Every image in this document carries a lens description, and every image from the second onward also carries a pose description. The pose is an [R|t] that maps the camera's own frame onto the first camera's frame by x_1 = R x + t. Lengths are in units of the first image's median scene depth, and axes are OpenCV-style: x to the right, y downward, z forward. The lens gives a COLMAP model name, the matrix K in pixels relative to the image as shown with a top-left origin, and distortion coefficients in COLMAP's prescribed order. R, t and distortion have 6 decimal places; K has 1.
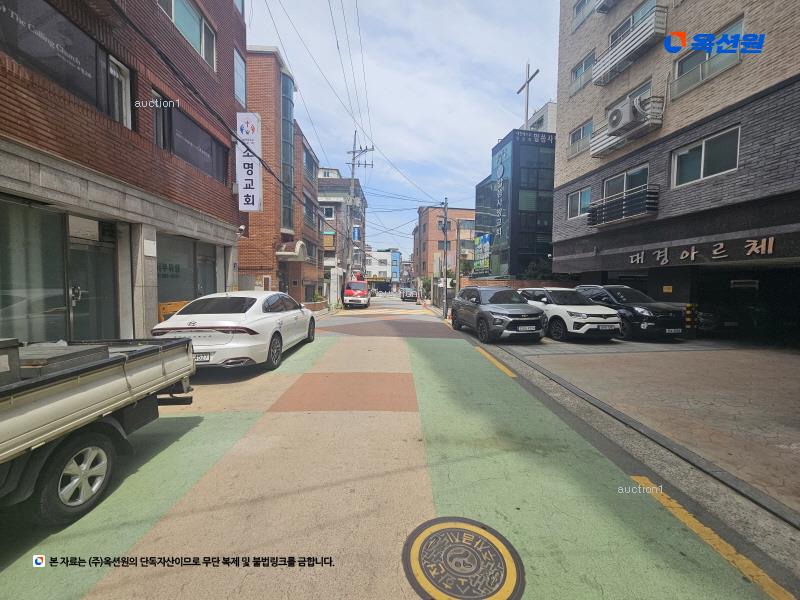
lens RADIAL K [[330.3, 0, 401.0], [0, 330.3, 303.2], [0, 0, 1]] dist [0.003623, -0.000266]
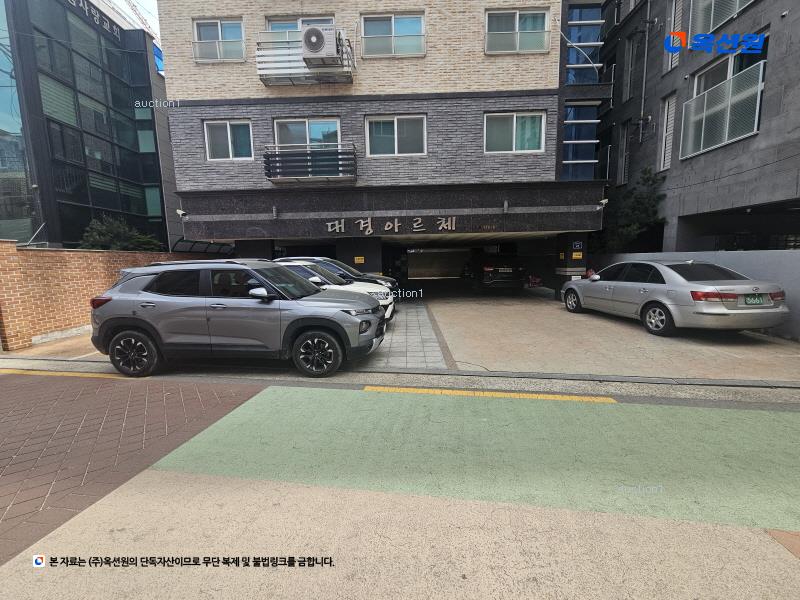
lens RADIAL K [[330.3, 0, 401.0], [0, 330.3, 303.2], [0, 0, 1]] dist [0.003623, -0.000266]
pose [[0.174265, -0.141039, 0.974546, -0.179321], [0.072831, 0.988825, 0.130082, -0.037336], [-0.982002, 0.048308, 0.182590, 0.760926]]
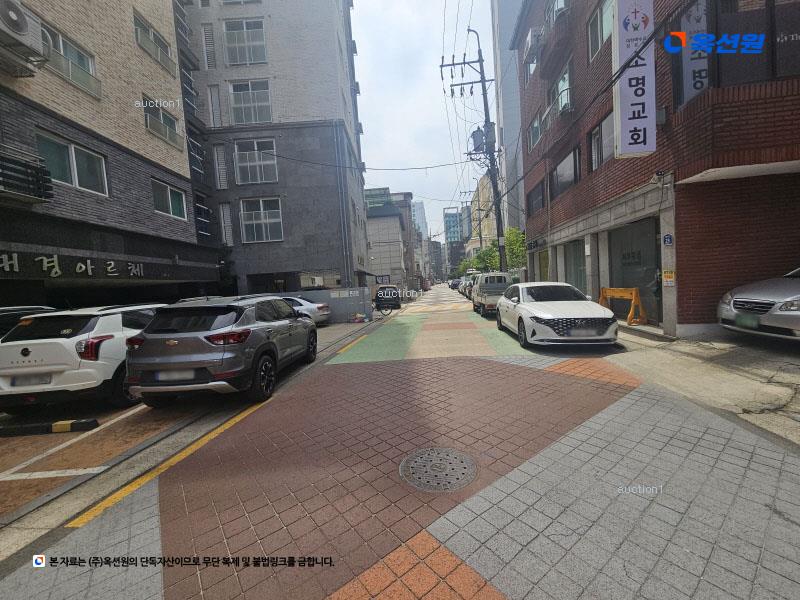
lens RADIAL K [[330.3, 0, 401.0], [0, 330.3, 303.2], [0, 0, 1]] dist [0.003623, -0.000266]
pose [[-0.985963, 0.051830, 0.158715, -0.092911], [0.069499, 0.991732, 0.107879, -0.087126], [-0.151811, 0.117395, -0.981413, 1.678625]]
